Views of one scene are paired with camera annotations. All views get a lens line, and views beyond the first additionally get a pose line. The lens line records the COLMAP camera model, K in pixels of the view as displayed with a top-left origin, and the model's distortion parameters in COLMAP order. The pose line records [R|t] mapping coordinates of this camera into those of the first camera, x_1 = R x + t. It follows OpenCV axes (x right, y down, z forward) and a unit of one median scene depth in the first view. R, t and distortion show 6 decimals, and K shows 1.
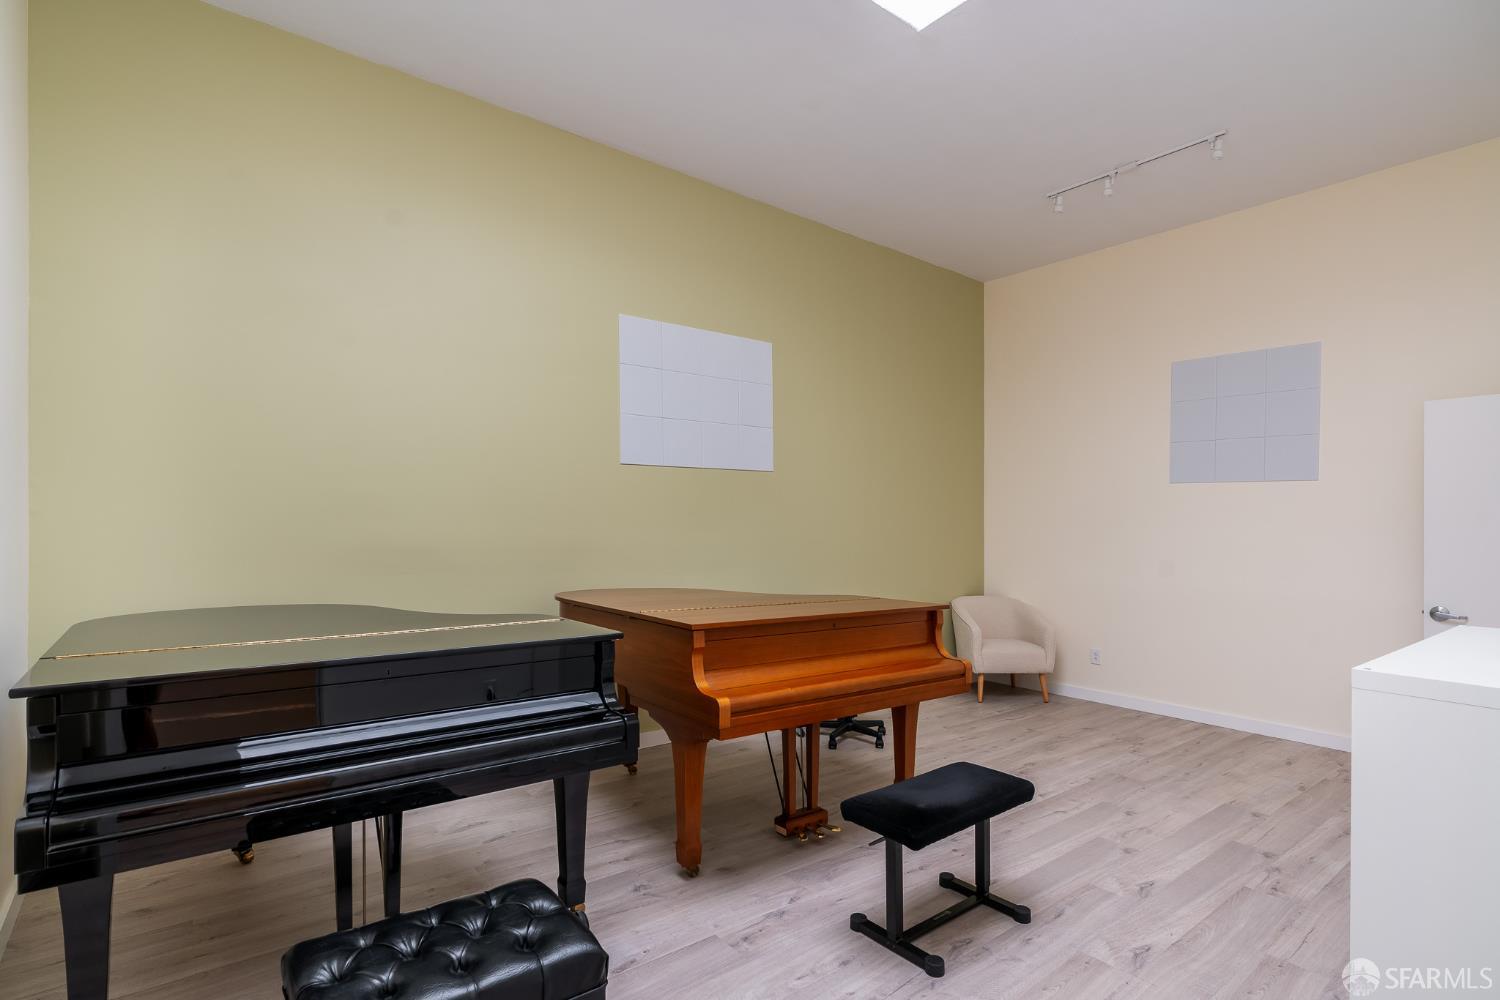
lens RADIAL K [[758.9, 0, 701.4], [0, 758.9, 508.2], [0, 0, 1]] dist [-0.007280, -0.000110]
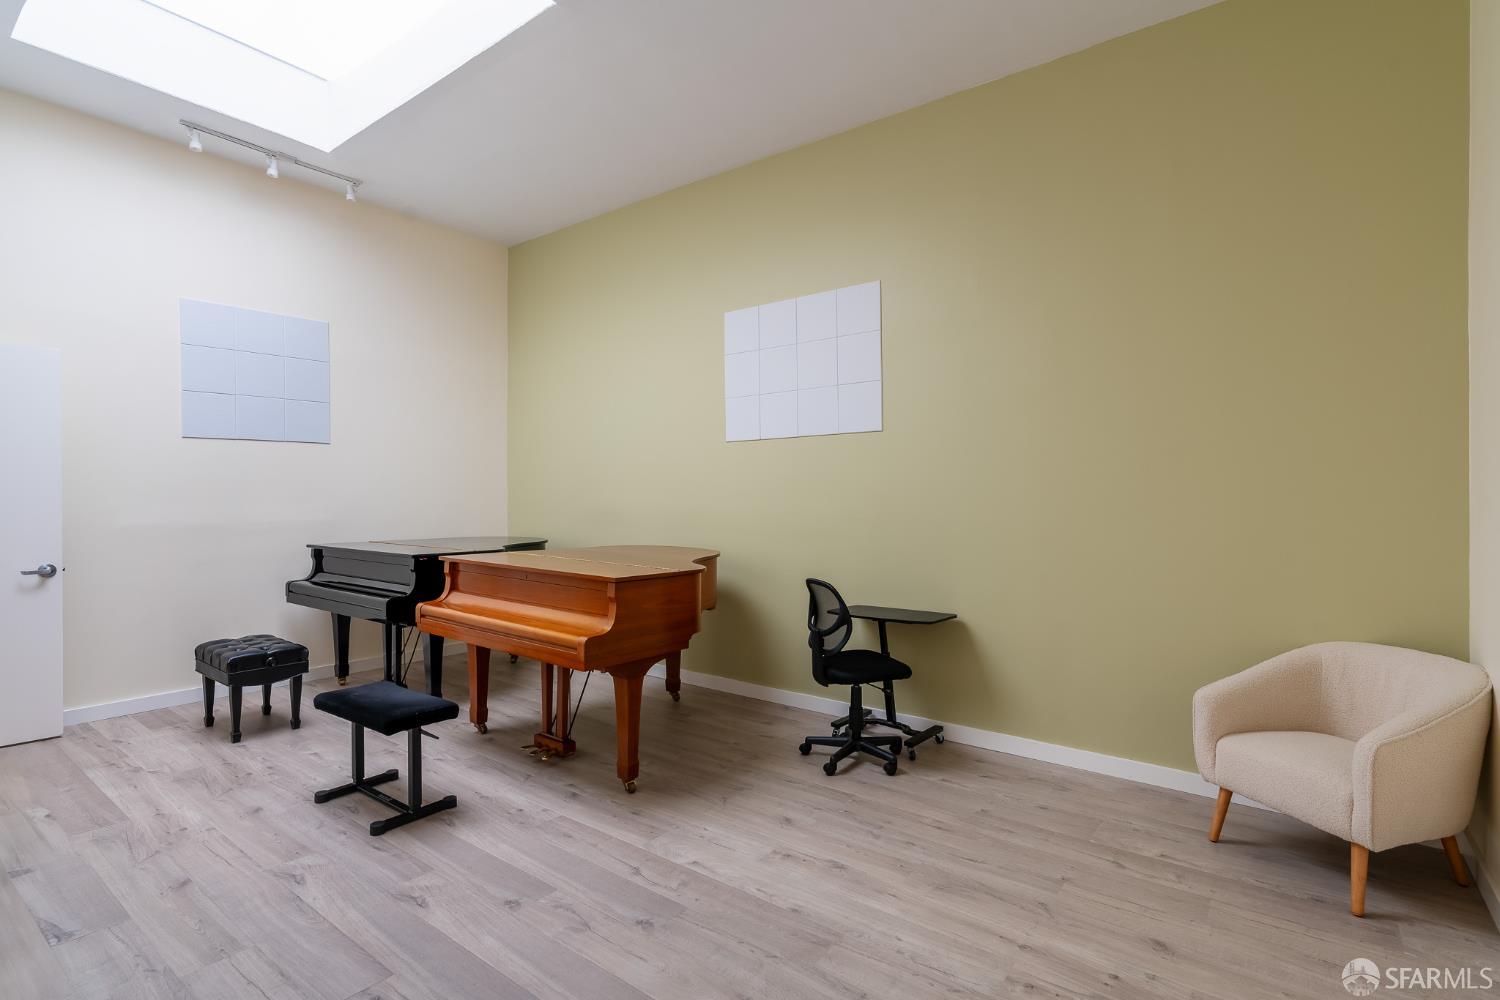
lens RADIAL K [[715.2, 0, 747.4], [0, 715.2, 490.1], [0, 0, 1]] dist [-0.008004, 0.000383]
pose [[0.266272, -0.016655, -0.963754, 1.262326], [0.021130, 0.999711, -0.011438, 0.035937], [0.963666, -0.017318, 0.266547, 0.978888]]
